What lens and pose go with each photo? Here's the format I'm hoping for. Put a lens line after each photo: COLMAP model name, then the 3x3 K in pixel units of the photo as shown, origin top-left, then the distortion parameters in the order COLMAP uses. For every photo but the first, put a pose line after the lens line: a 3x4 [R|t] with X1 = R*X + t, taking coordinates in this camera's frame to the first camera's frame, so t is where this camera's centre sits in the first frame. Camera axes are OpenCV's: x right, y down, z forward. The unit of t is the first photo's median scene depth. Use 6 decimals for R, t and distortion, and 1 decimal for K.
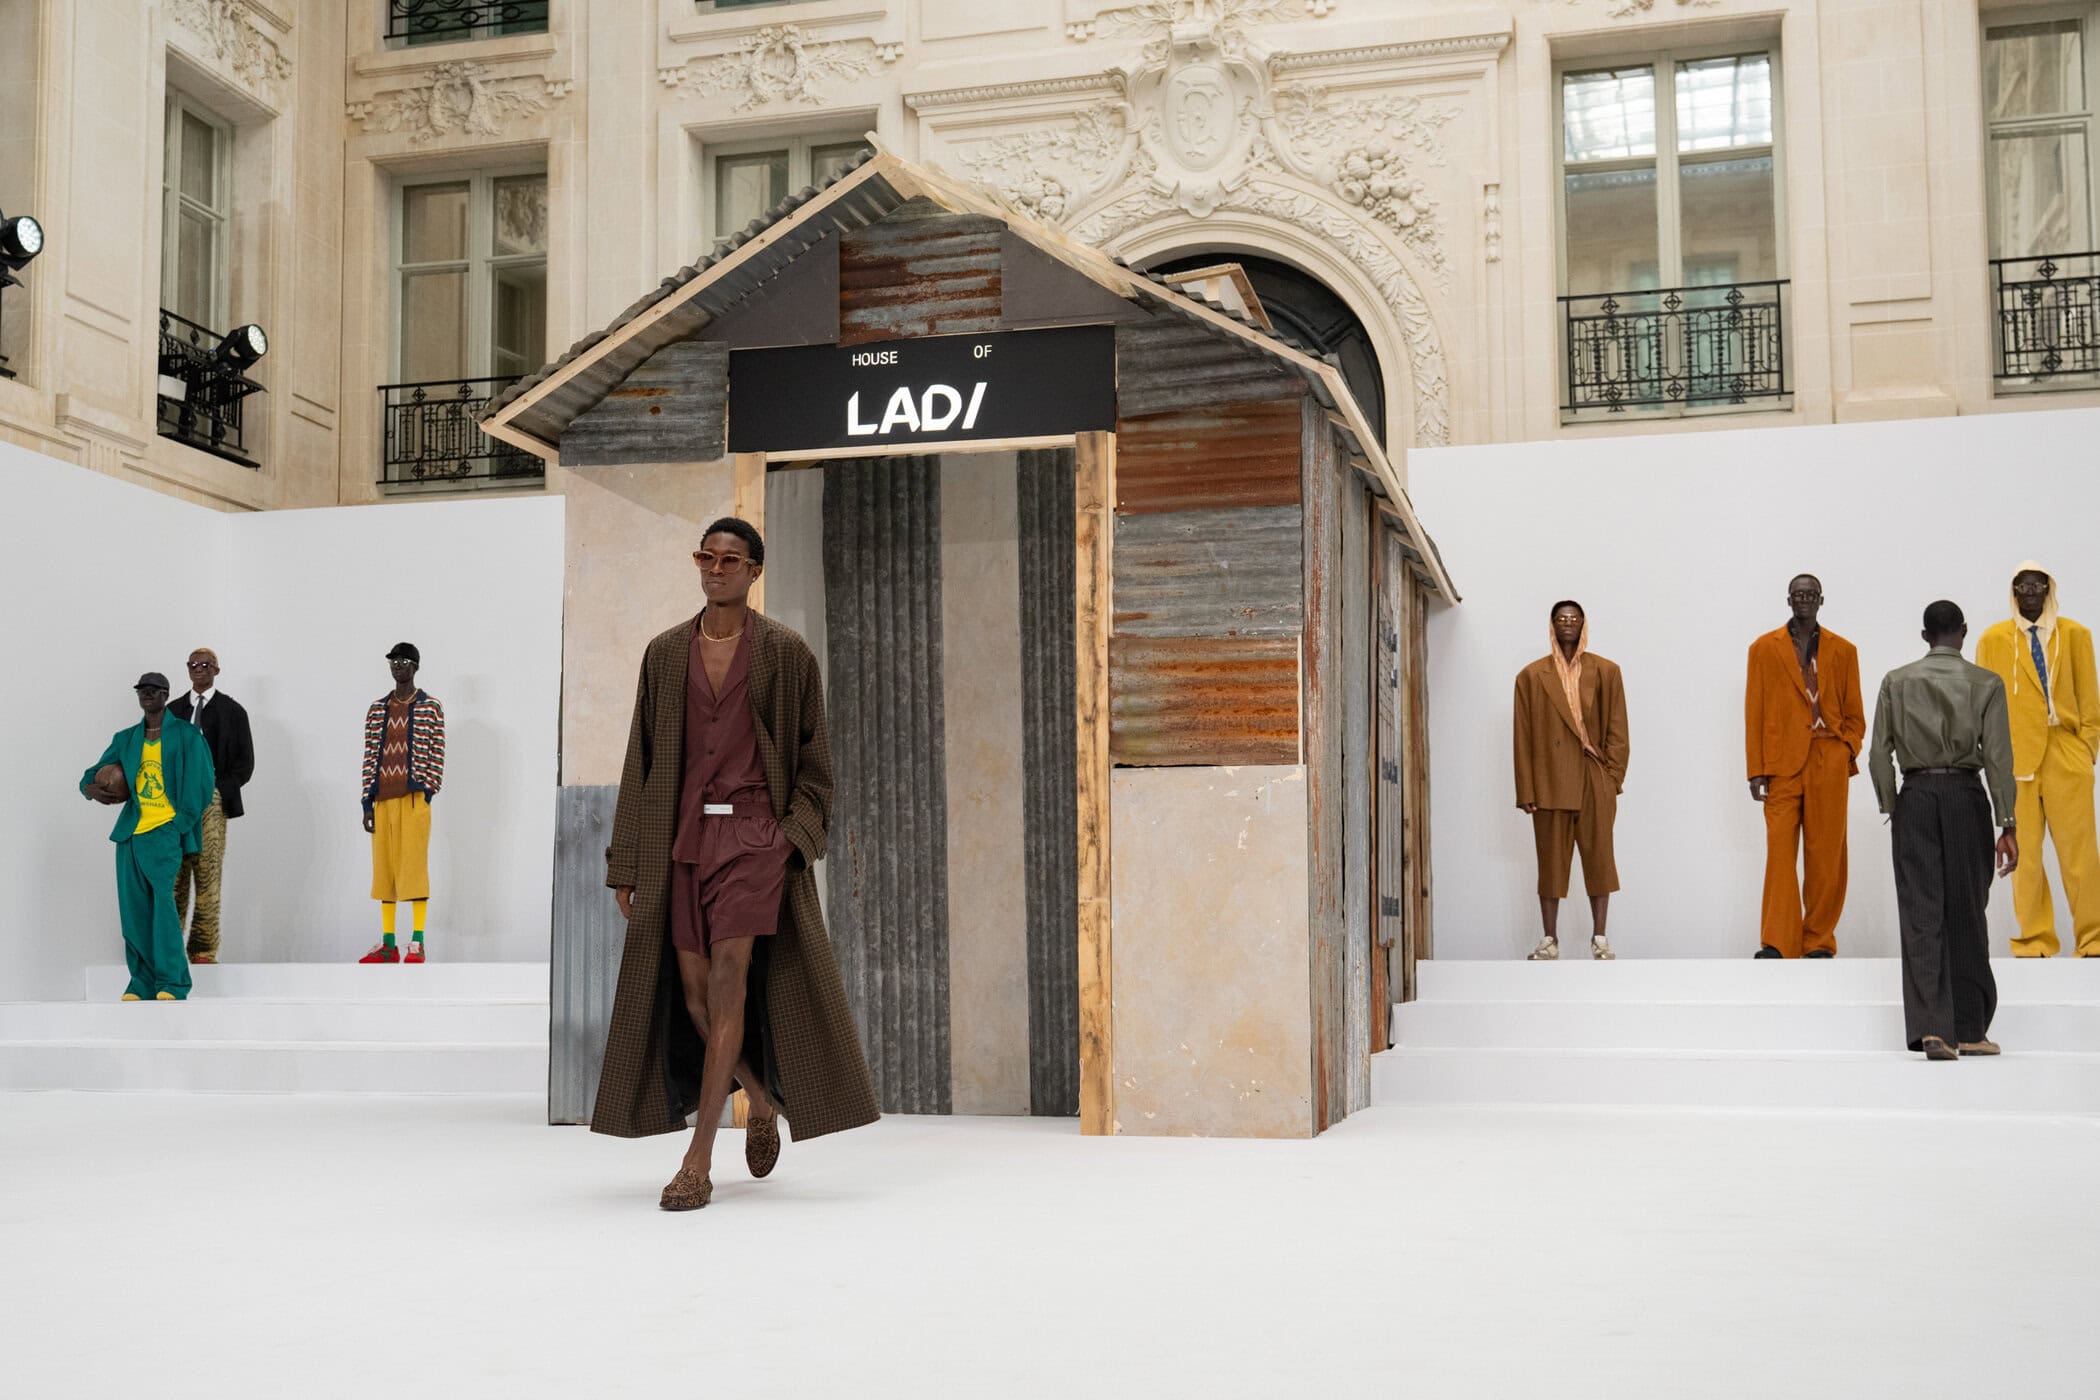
lens RADIAL K [[2555.2, 0, 942.1], [0, 2555.2, 709.7], [0, 0, 1]] dist [0.007813, 0.029152]
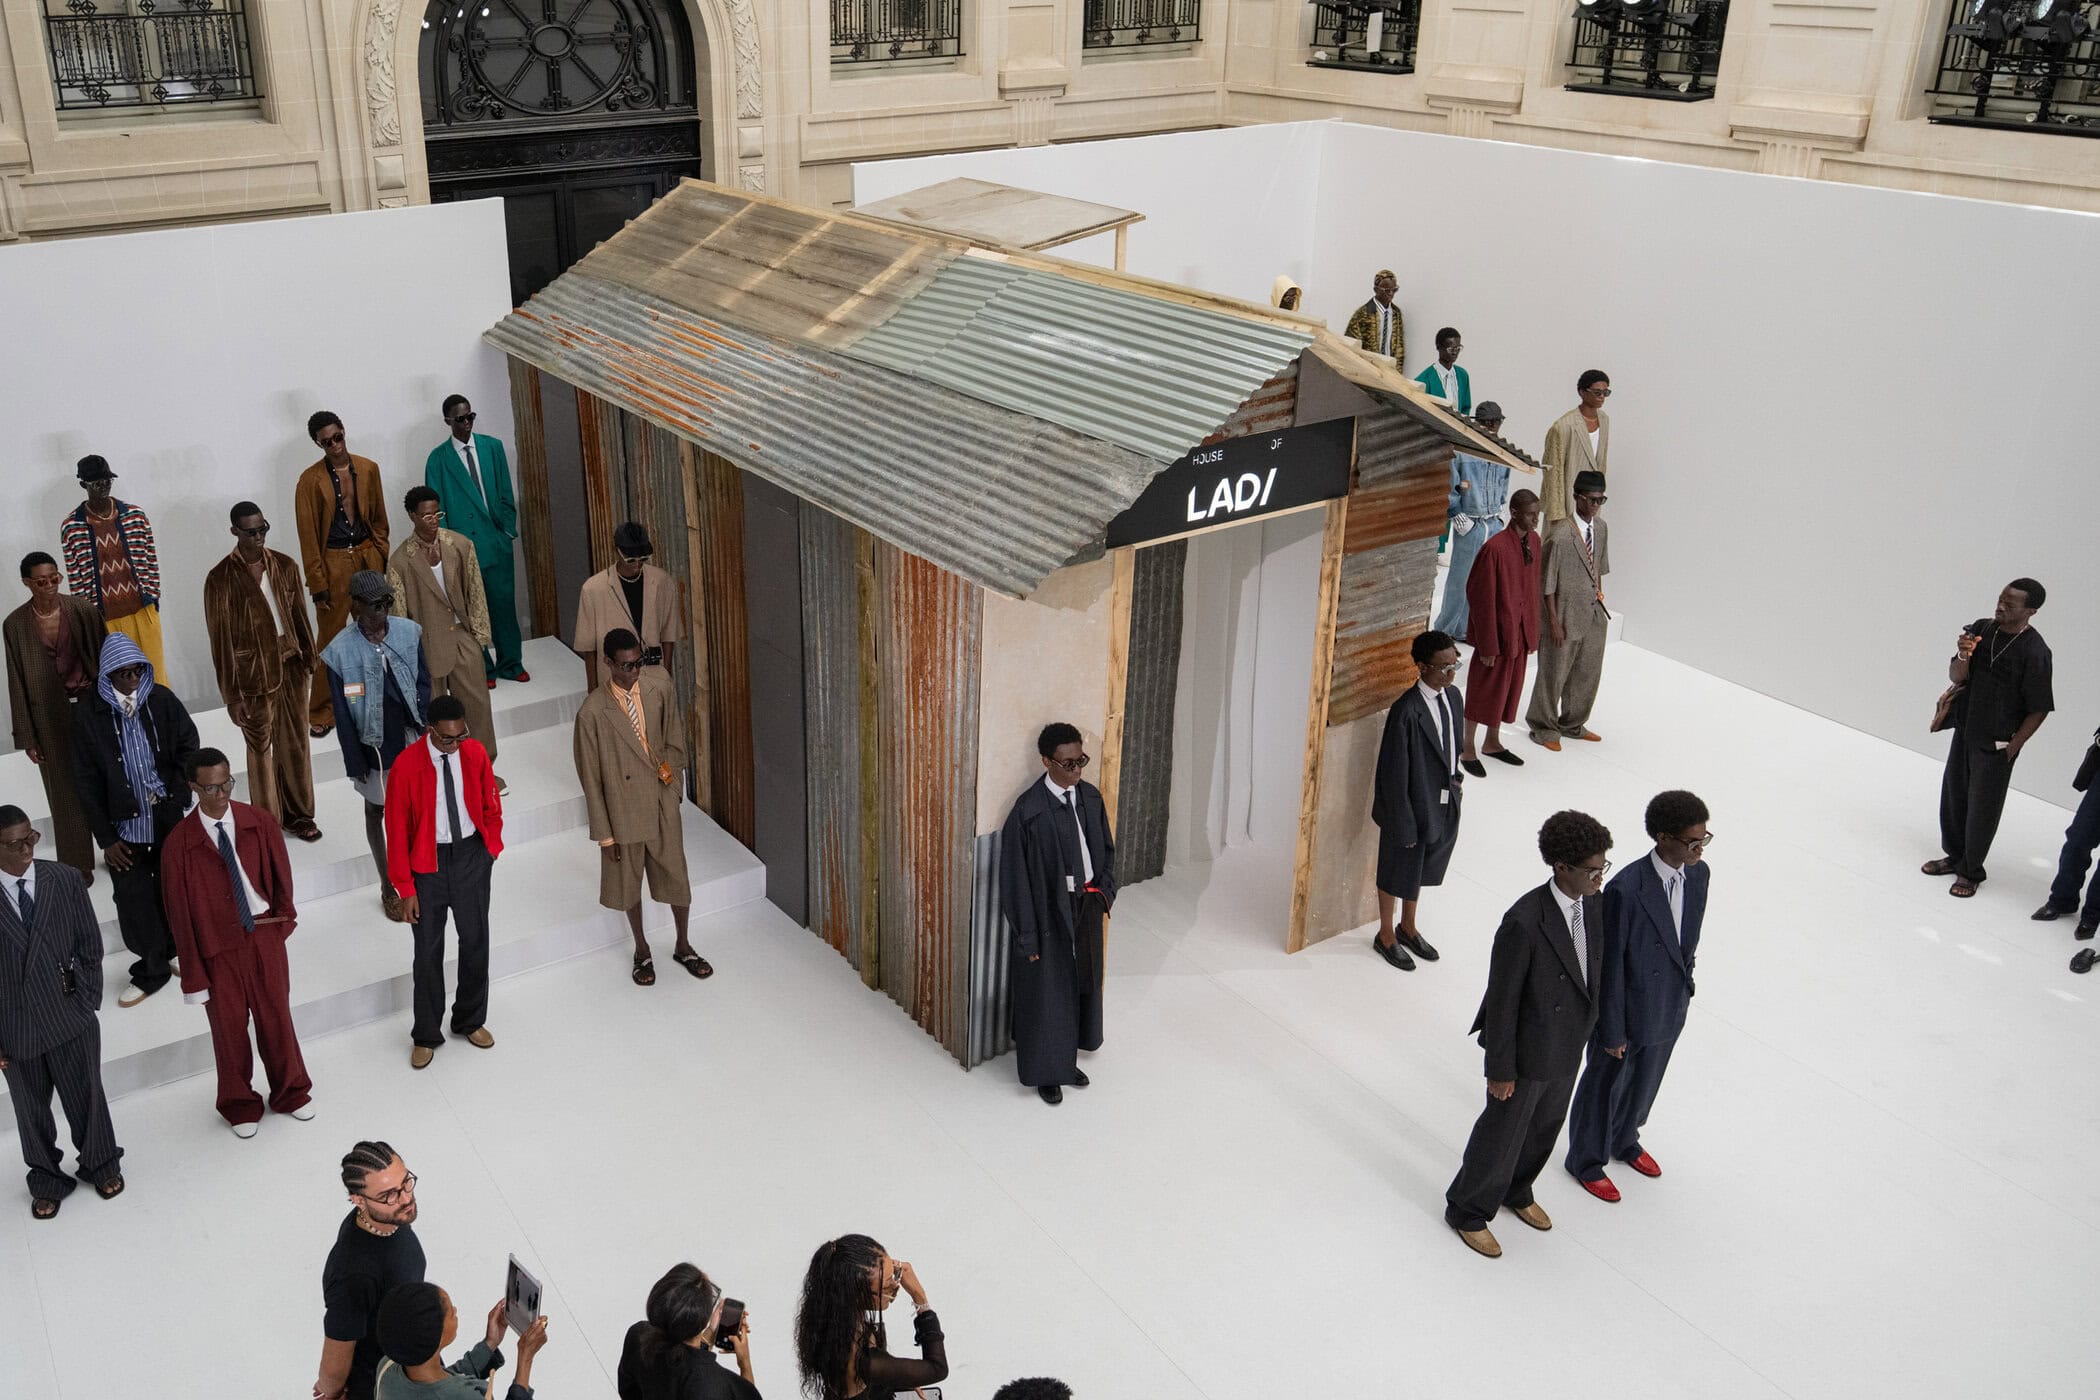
lens RADIAL K [[1798.4, 0, 835.0], [0, 1798.4, 683.4], [0, 0, 1]] dist [-0.014866, 0.010325]
pose [[0.689324, -0.293397, 0.662383, -0.680582], [-0.055552, 0.890222, 0.452128, -0.381635], [-0.722320, -0.348459, 0.597352, 0.529855]]
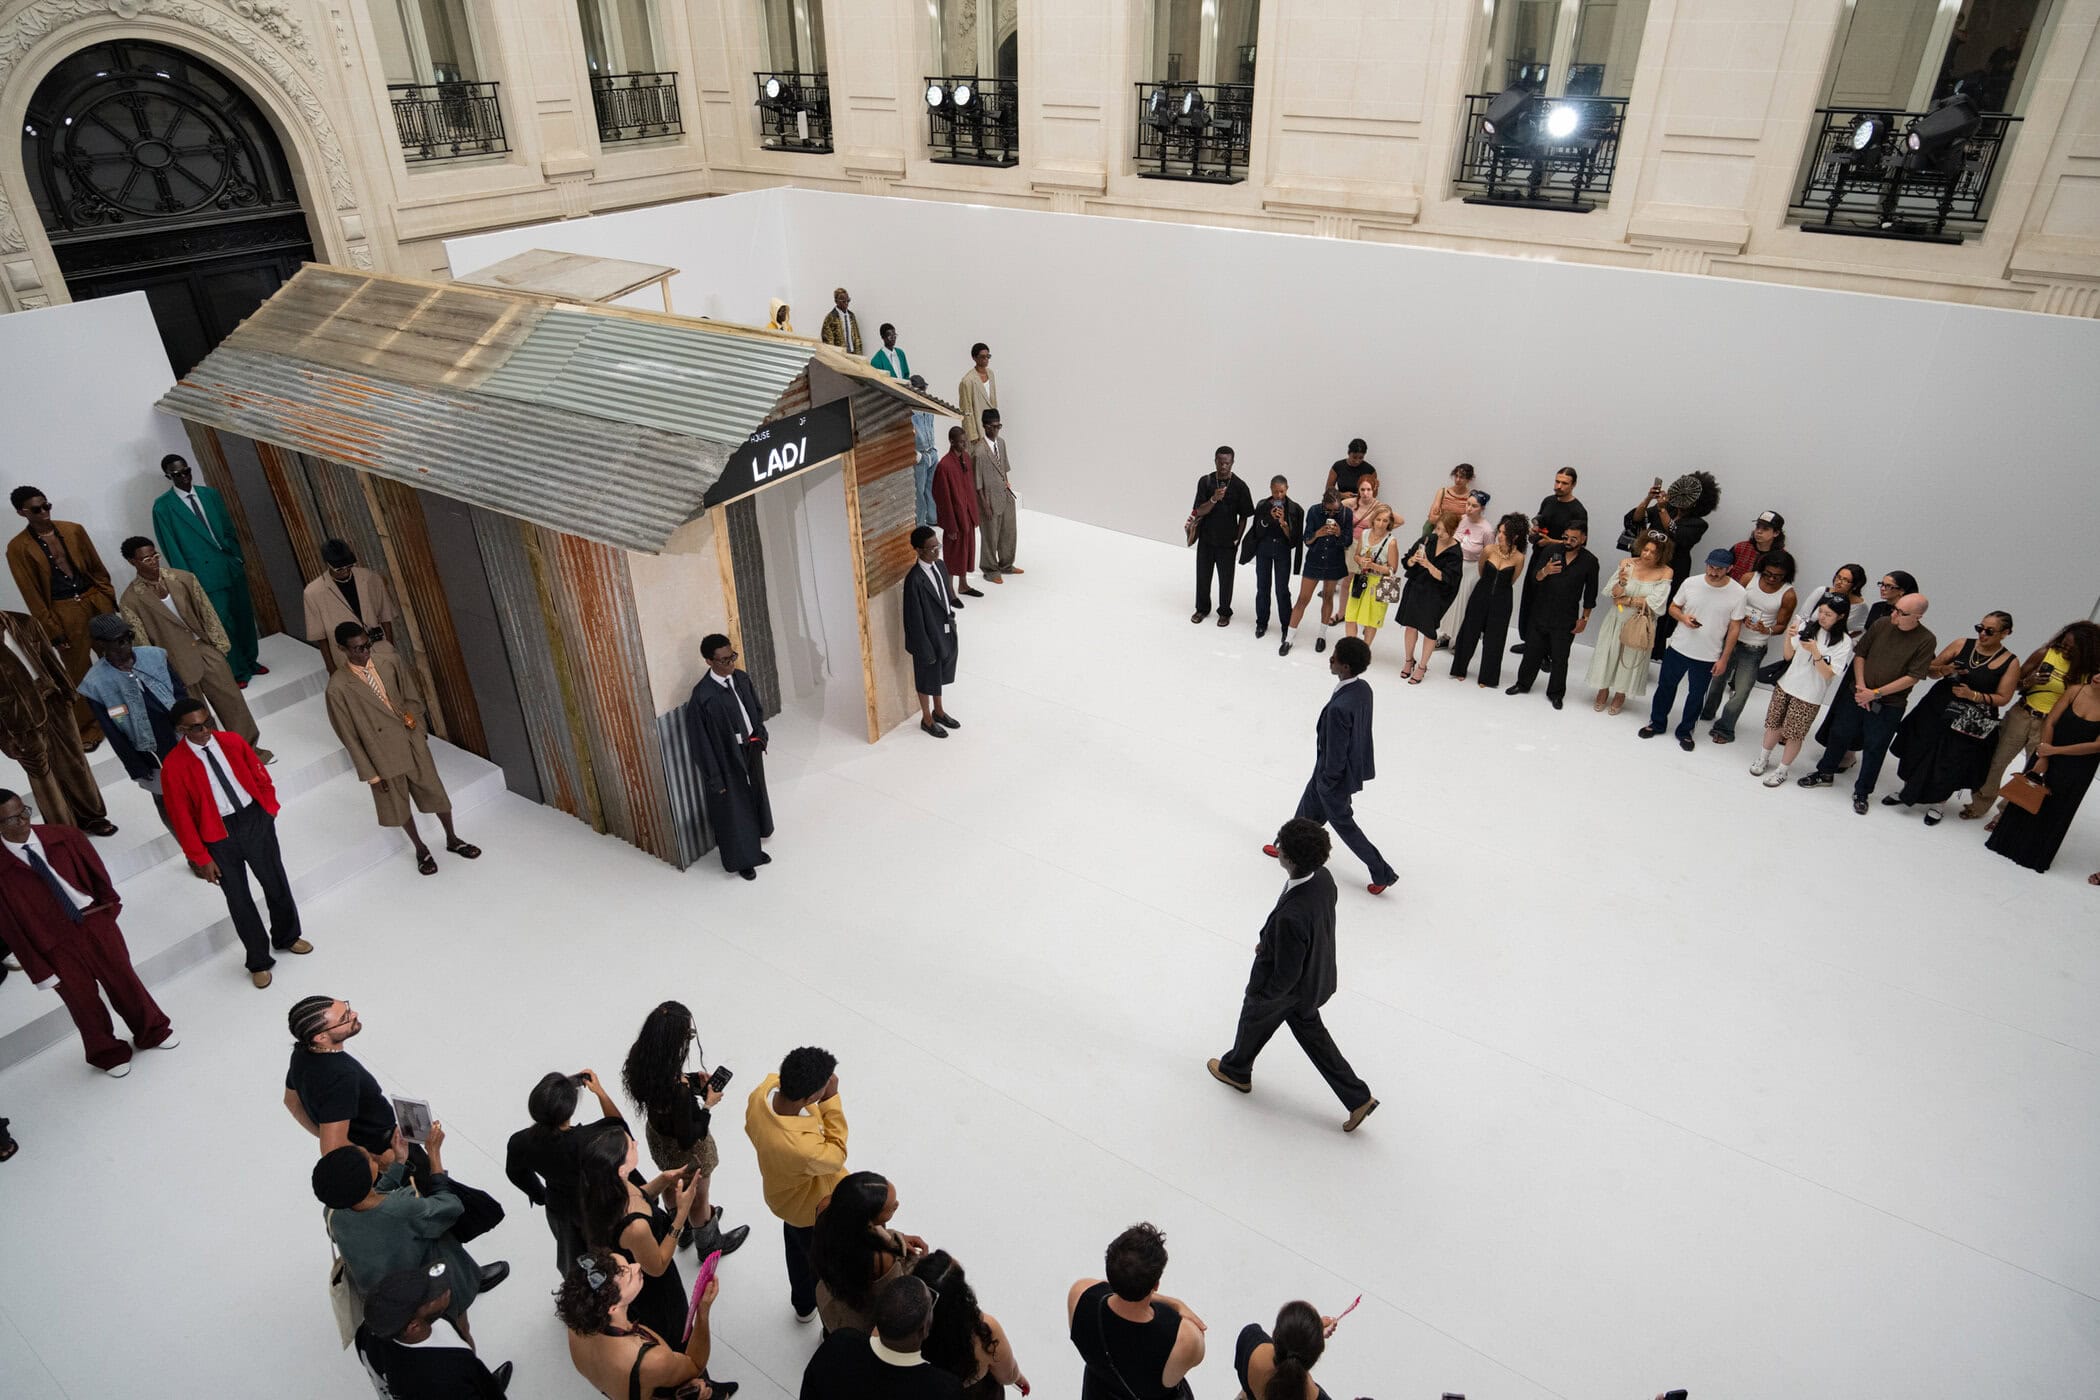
lens RADIAL K [[1185.9, 0, 1050.0], [0, 1185.9, 700.0], [0, 0, 1]] dist [-0.025283, 0.005250]
pose [[0.285266, -0.478826, 0.830271, -0.687380], [-0.090452, 0.848949, 0.520676, -0.396207], [-0.954171, -0.223631, 0.198865, 0.543706]]
